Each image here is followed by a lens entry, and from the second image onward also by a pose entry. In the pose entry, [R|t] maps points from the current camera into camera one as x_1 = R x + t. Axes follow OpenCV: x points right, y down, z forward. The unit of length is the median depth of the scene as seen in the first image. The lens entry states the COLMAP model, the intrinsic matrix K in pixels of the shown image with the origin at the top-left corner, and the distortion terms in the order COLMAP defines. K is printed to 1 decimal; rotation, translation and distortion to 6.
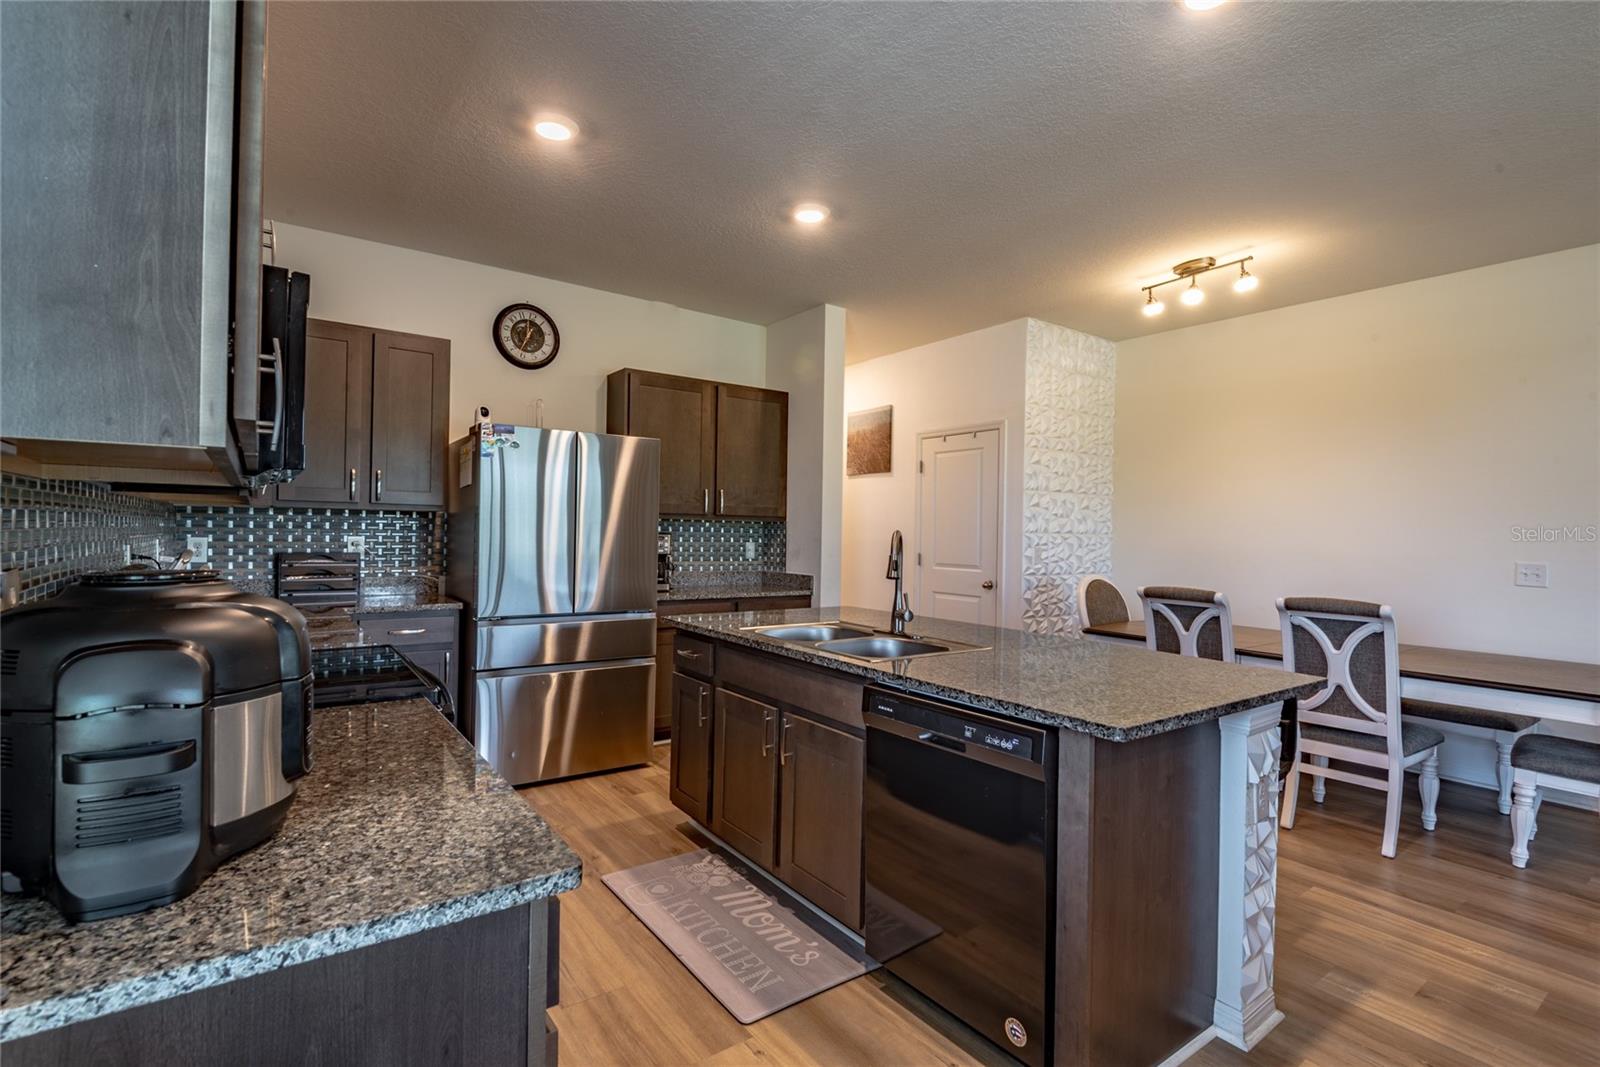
lens RADIAL K [[738.5, 0, 796.0], [0, 738.5, 531.0], [0, 0, 1]] dist [0.032367, -0.028989]
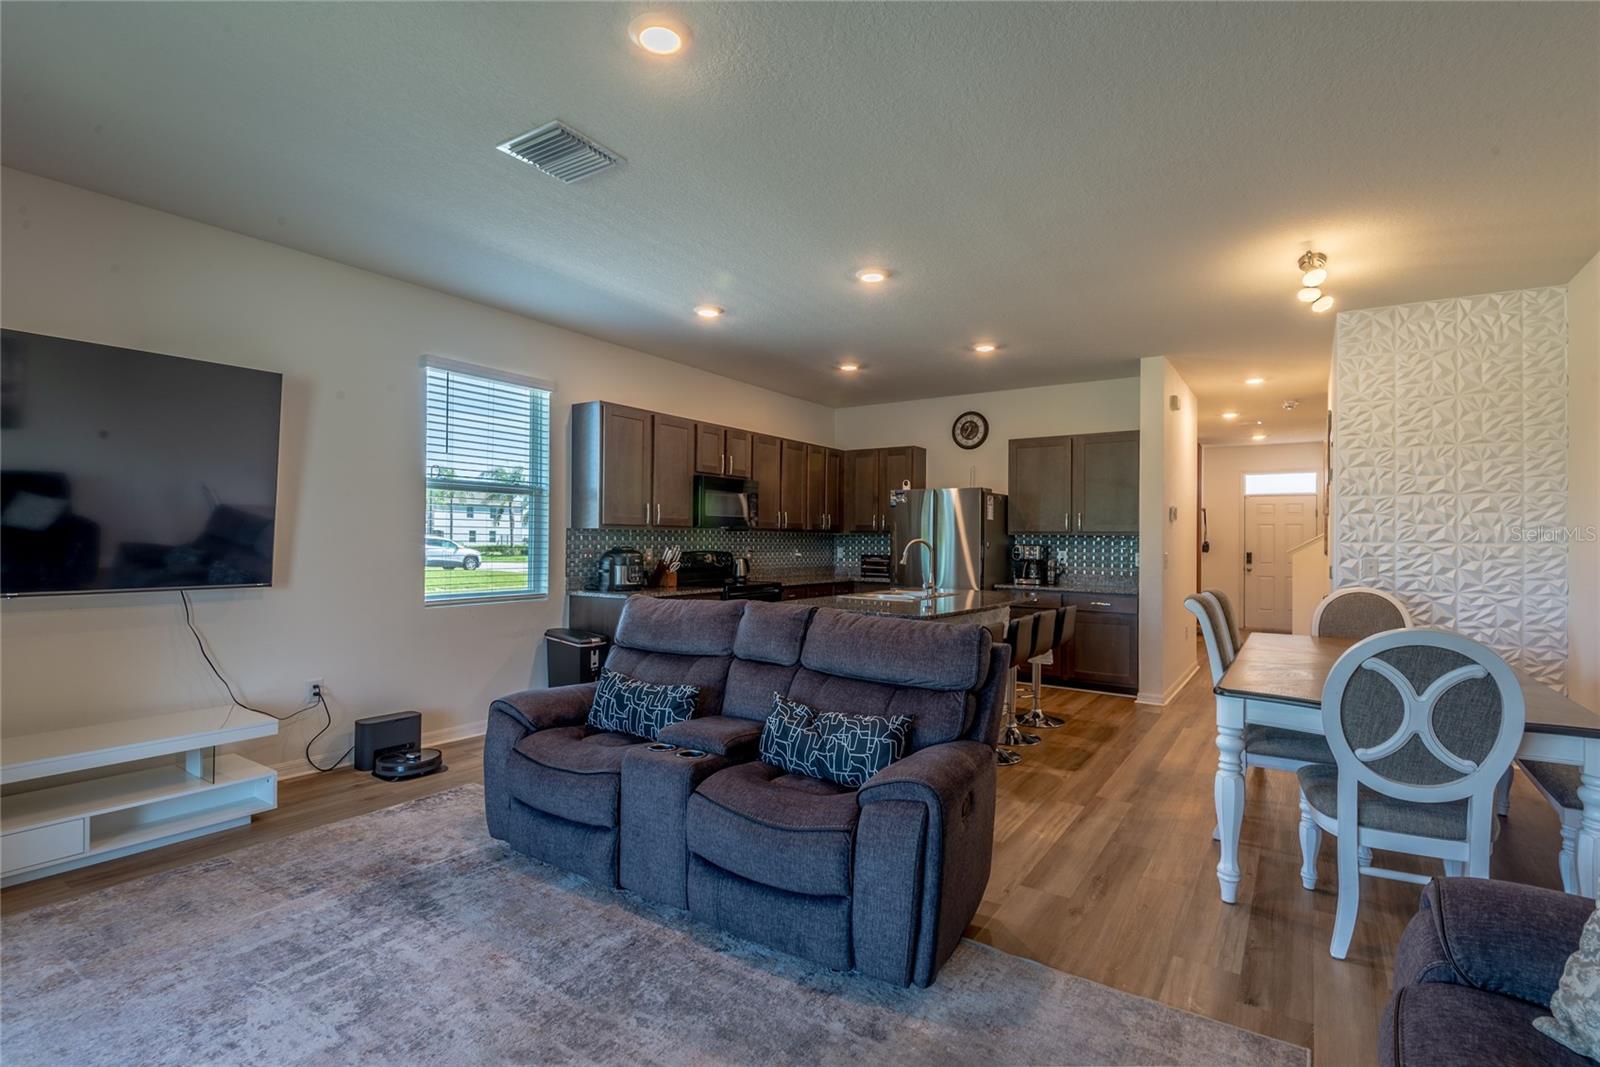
lens RADIAL K [[747.6, 0, 800.0], [0, 747.6, 533.5], [0, 0, 1]] dist [0.031615, -0.027463]
pose [[0.344608, -0.024290, -0.938432, 1.258433], [-0.003338, 0.999627, -0.027100, 0.025669], [0.938741, 0.012471, 0.344398, 0.049643]]
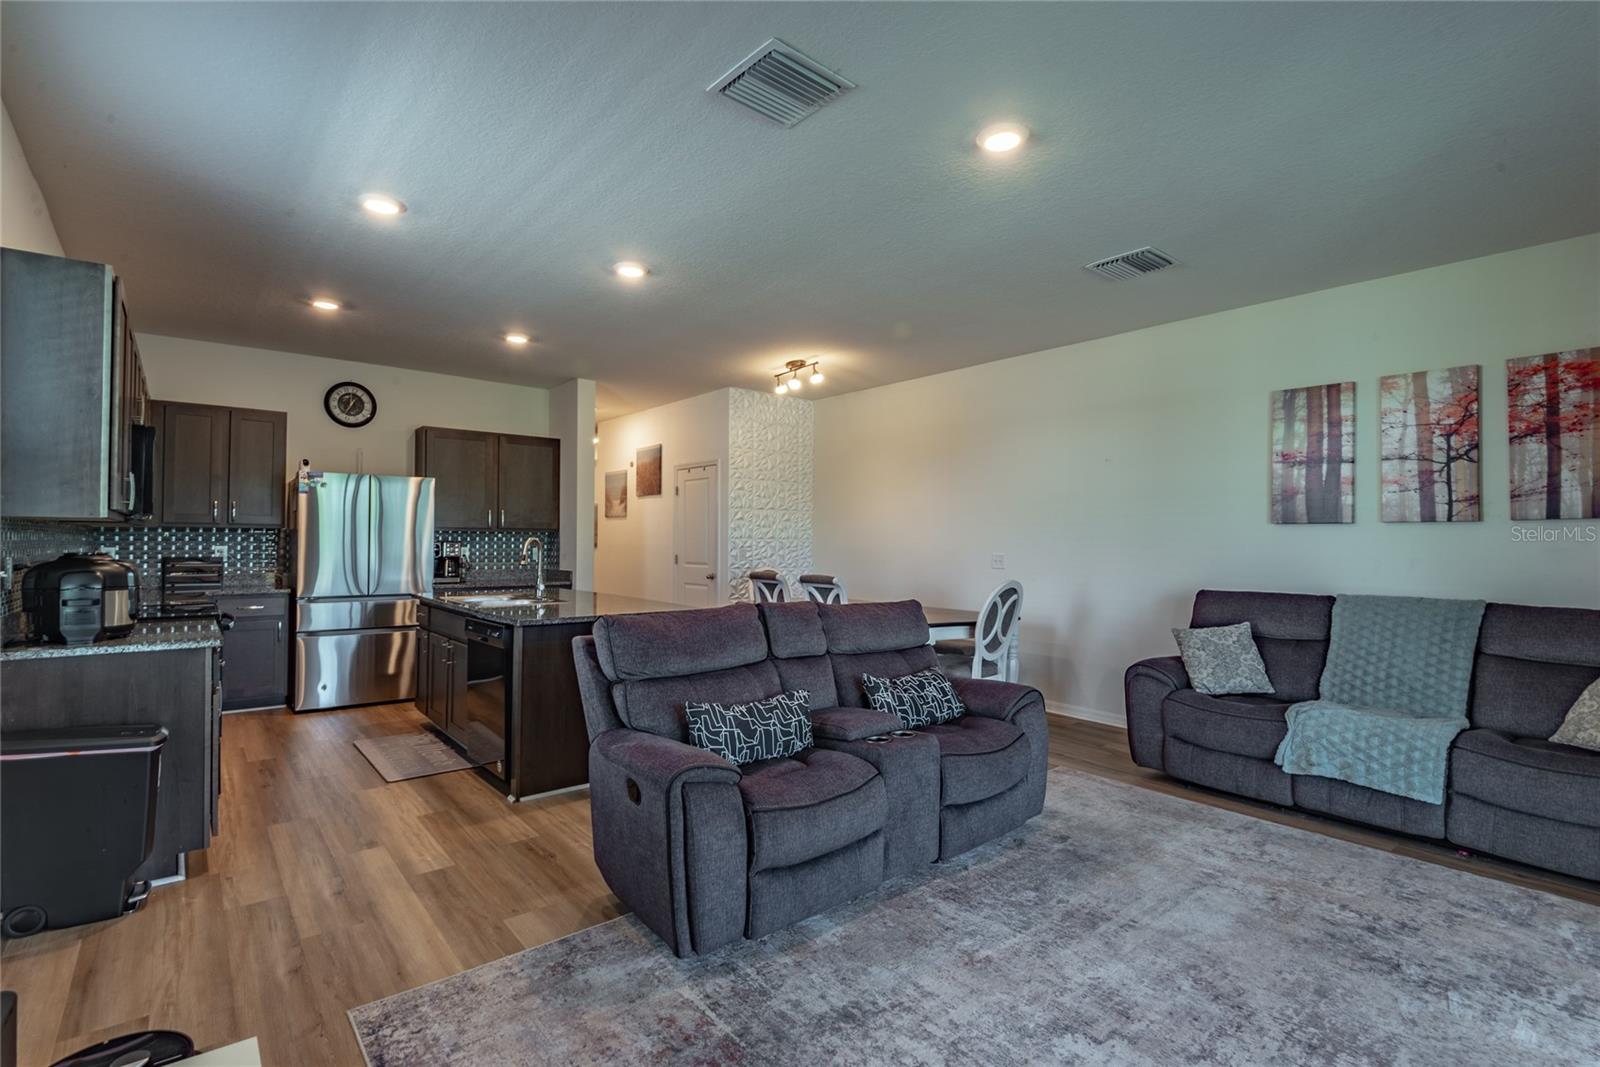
lens RADIAL K [[738.5, 0, 796.0], [0, 738.5, 531.0], [0, 0, 1]] dist [0.032367, -0.028989]
pose [[0.997923, -0.010118, 0.063625, 0.450383], [0.010905, 0.999868, -0.012033, 0.007901], [-0.063494, 0.012702, 0.997901, -0.541914]]
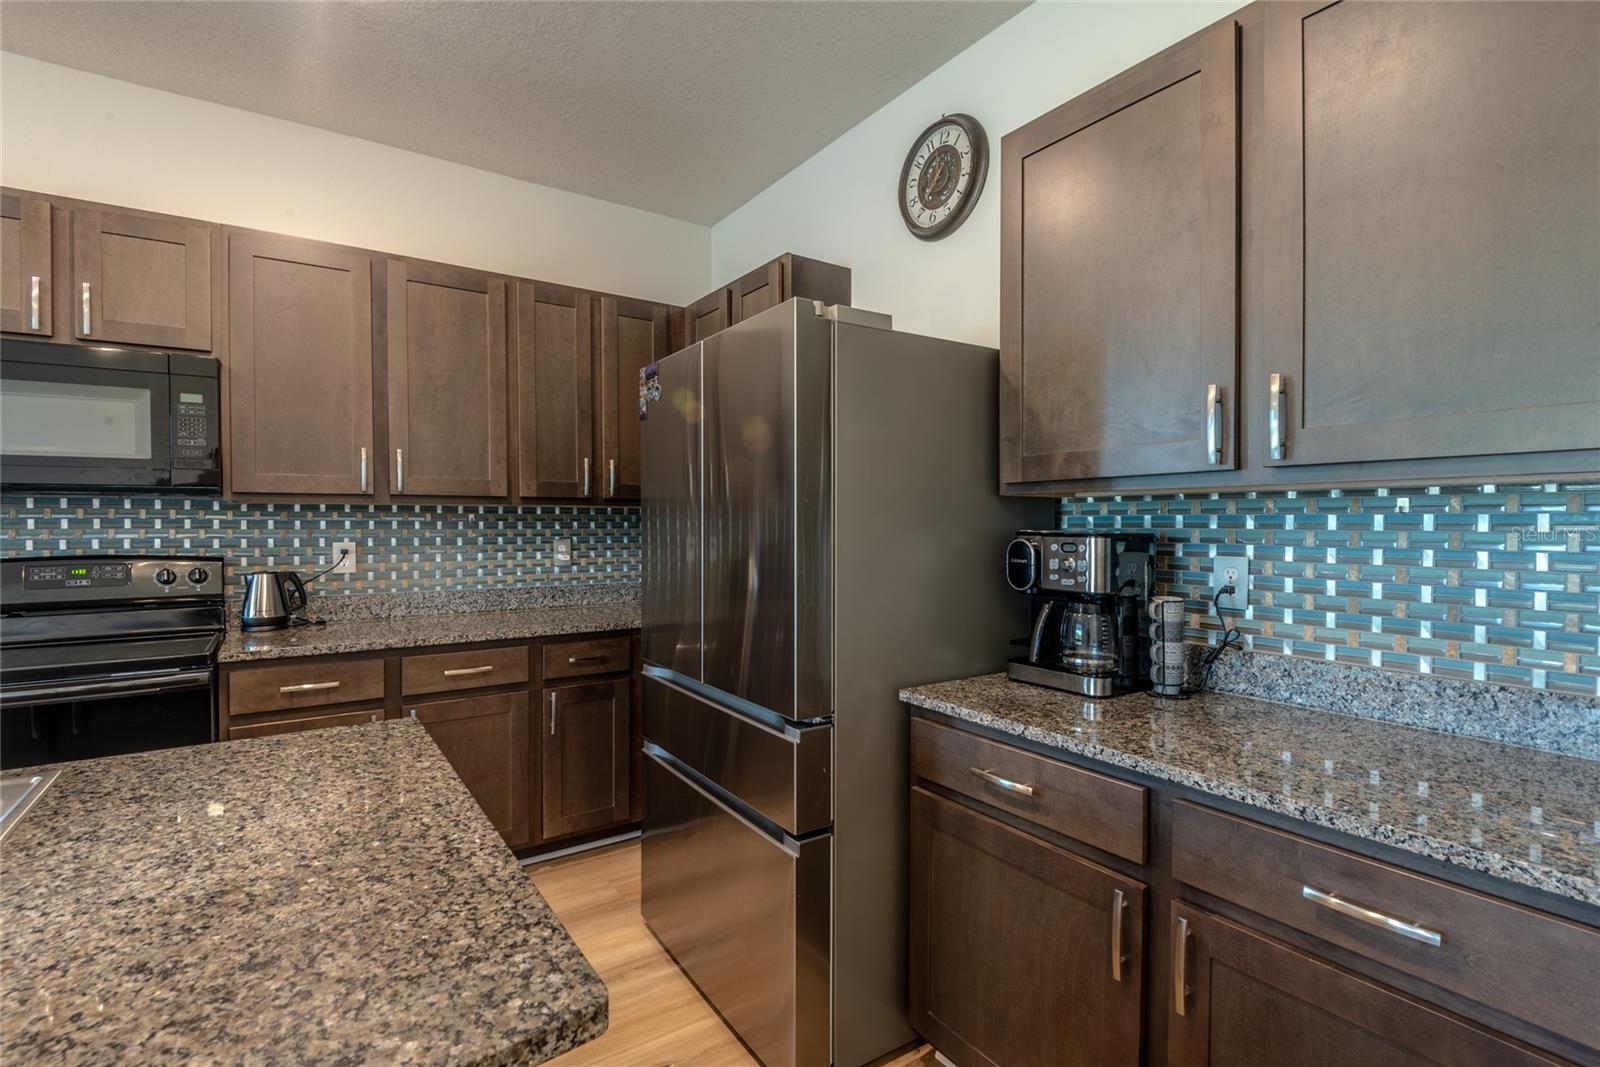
lens RADIAL K [[747.6, 0, 800.0], [0, 747.6, 533.5], [0, 0, 1]] dist [0.031615, -0.027463]
pose [[-0.021447, -0.006295, -0.999750, 0.223563], [-0.000259, 0.999980, -0.006291, 0.005960], [0.999770, 0.000124, -0.021448, 1.025771]]
